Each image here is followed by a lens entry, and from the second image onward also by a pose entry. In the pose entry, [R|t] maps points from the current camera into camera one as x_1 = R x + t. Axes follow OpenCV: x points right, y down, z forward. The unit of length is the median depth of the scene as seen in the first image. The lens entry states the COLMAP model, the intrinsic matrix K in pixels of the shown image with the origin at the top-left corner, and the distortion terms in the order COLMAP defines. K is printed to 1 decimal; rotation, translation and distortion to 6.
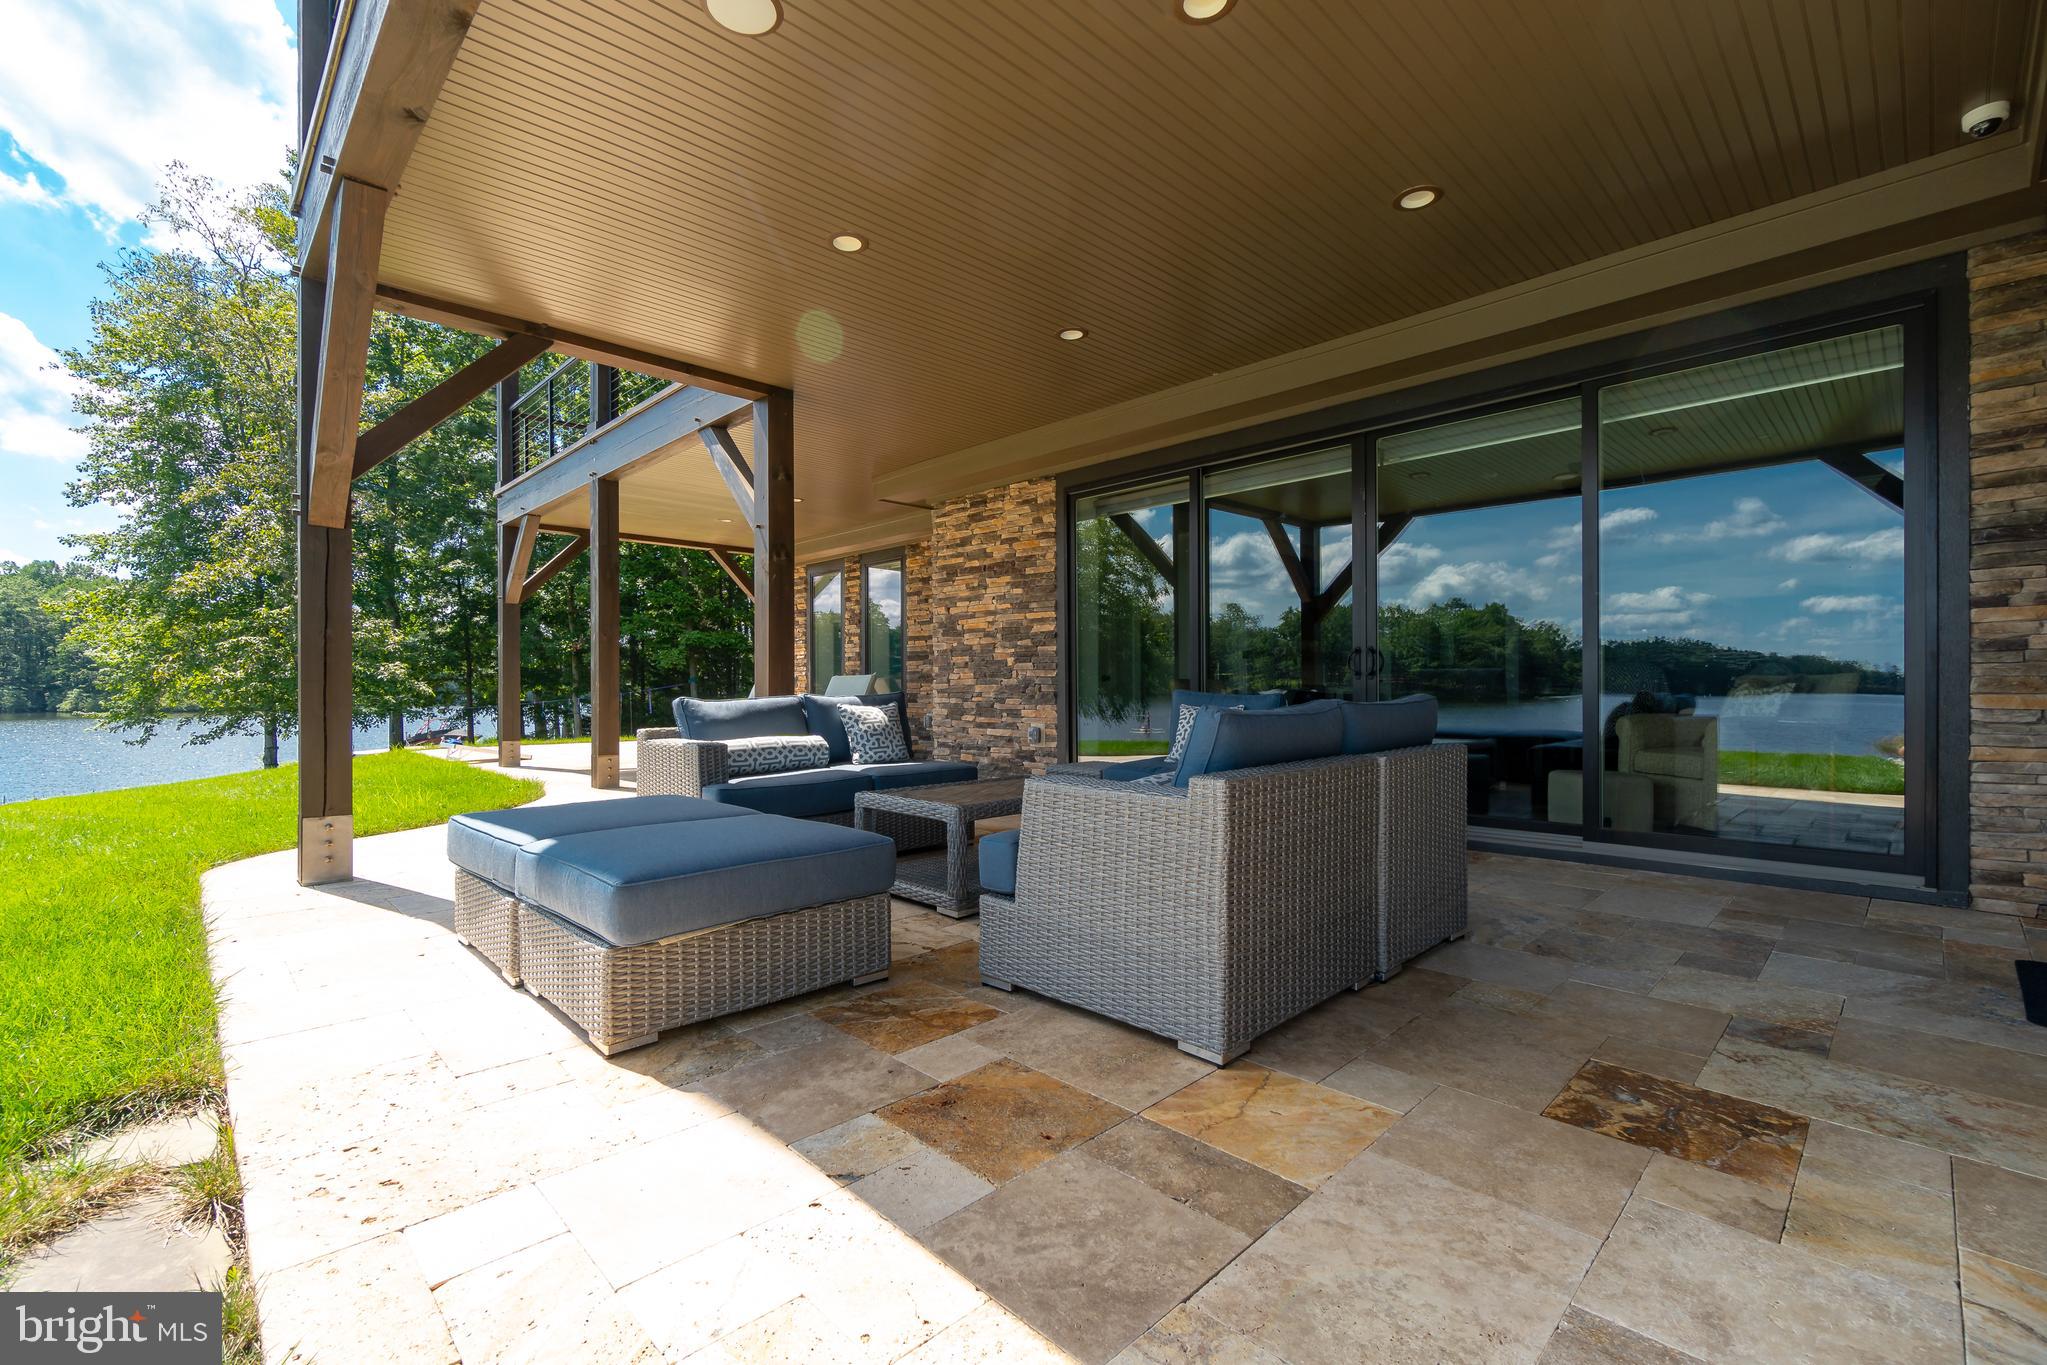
lens RADIAL K [[920.8, 0, 1012.7], [0, 920.8, 680.3], [0, 0, 1]] dist [-0.000217, 0.000125]
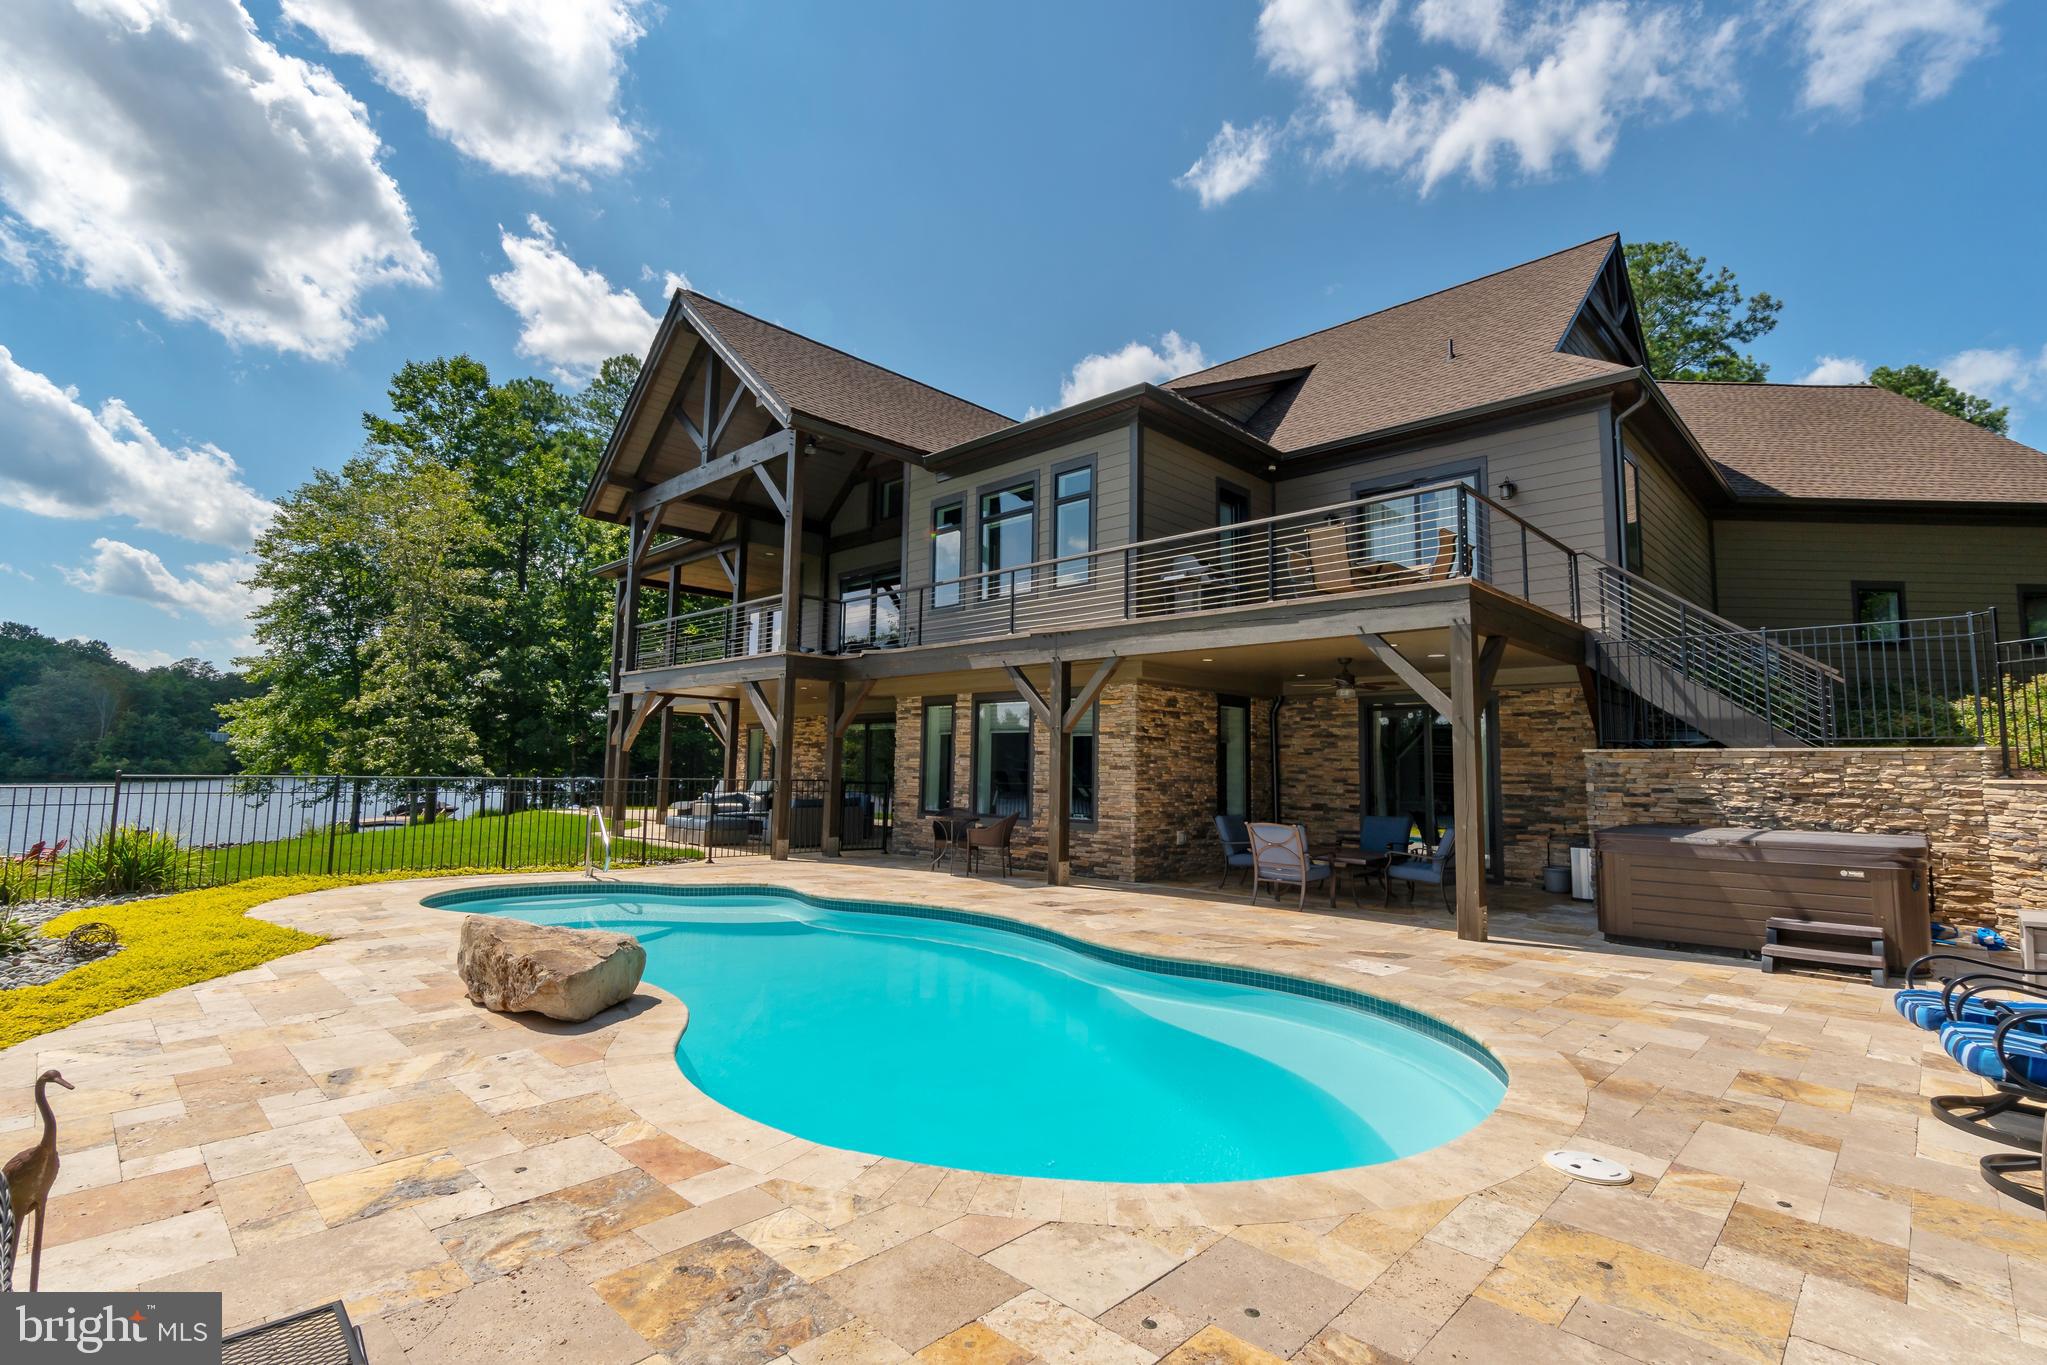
lens RADIAL K [[985.3, 0, 1022.3], [0, 985.3, 645.4], [0, 0, 1]] dist [0.000822, 0.000139]
pose [[0.999066, 0.024432, 0.035639, 0.483853], [-0.020170, 0.993115, -0.115395, -0.087925], [-0.038213, 0.114569, 0.992680, -1.940210]]
